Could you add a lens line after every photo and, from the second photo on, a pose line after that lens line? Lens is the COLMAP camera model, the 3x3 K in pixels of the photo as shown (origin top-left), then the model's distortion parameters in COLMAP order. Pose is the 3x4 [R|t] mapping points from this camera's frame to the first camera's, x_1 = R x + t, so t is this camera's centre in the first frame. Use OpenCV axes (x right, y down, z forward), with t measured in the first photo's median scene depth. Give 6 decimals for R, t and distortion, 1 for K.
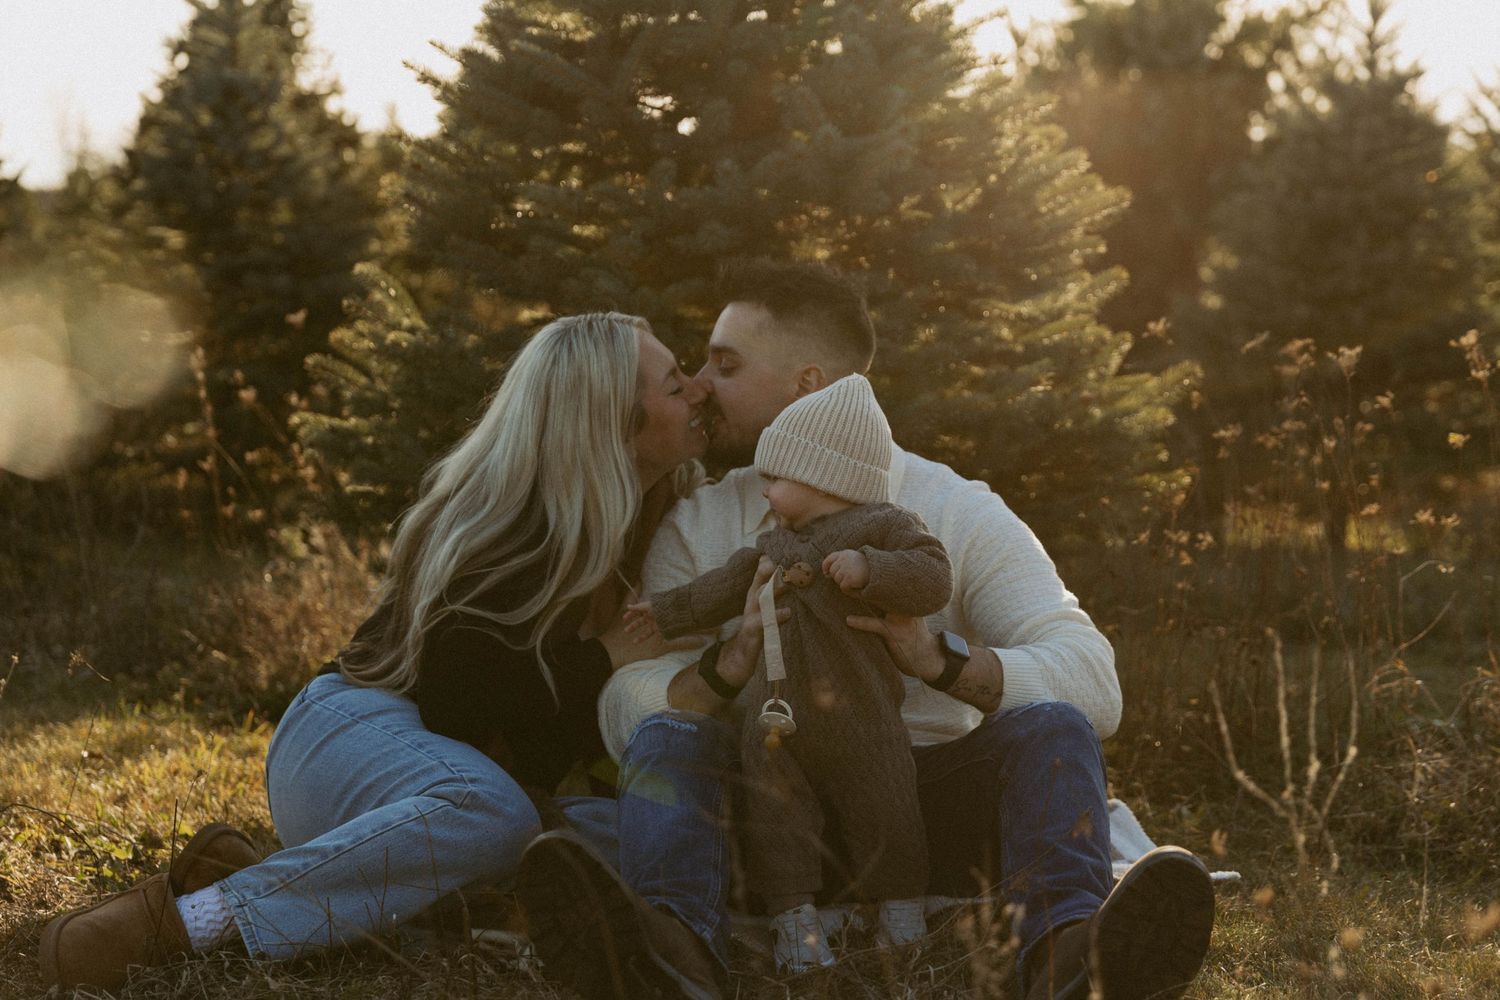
lens RADIAL K [[3044.2, 0, 750.1], [0, 3044.2, 493.4], [0, 0, 1]] dist [0.178516, 0.000000]
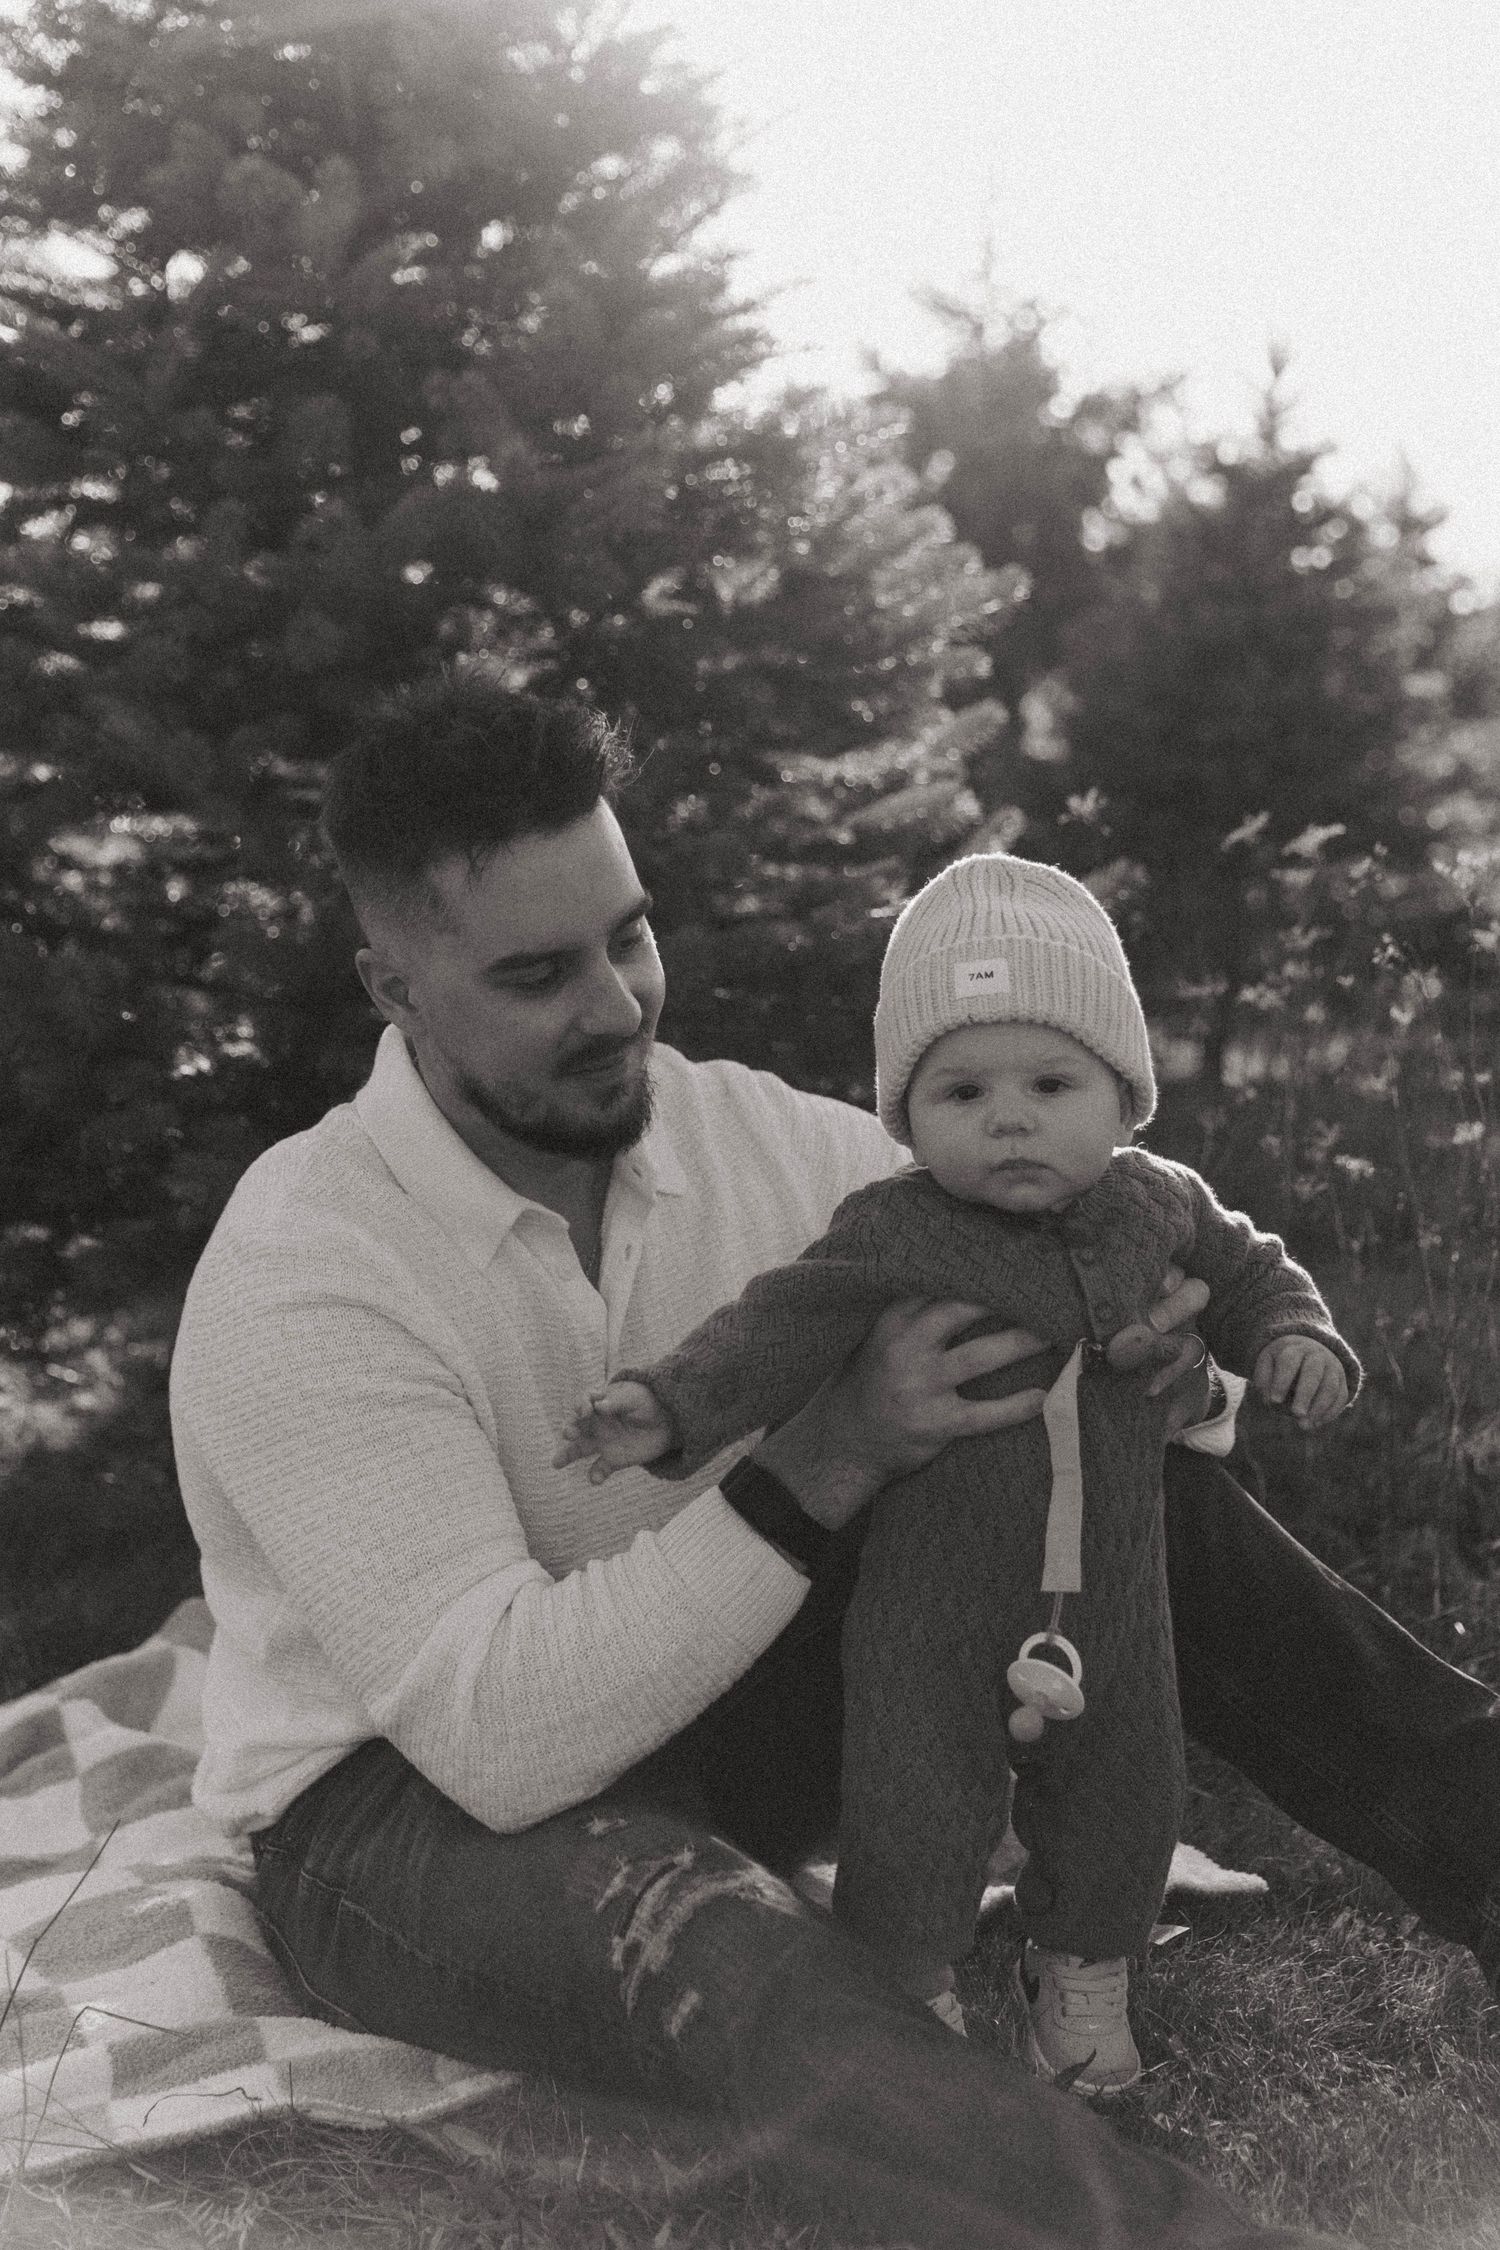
lens RADIAL K [[3054.5, 0, 737.4], [0, 3054.5, 1135.3], [0, 0, 1]] dist [0.032974, 0.000000]
pose [[0.997092, -0.004303, 0.076083, 0.021390], [-0.000695, 0.997850, 0.065543, -0.028196], [-0.076201, -0.065405, 0.994945, 0.398425]]
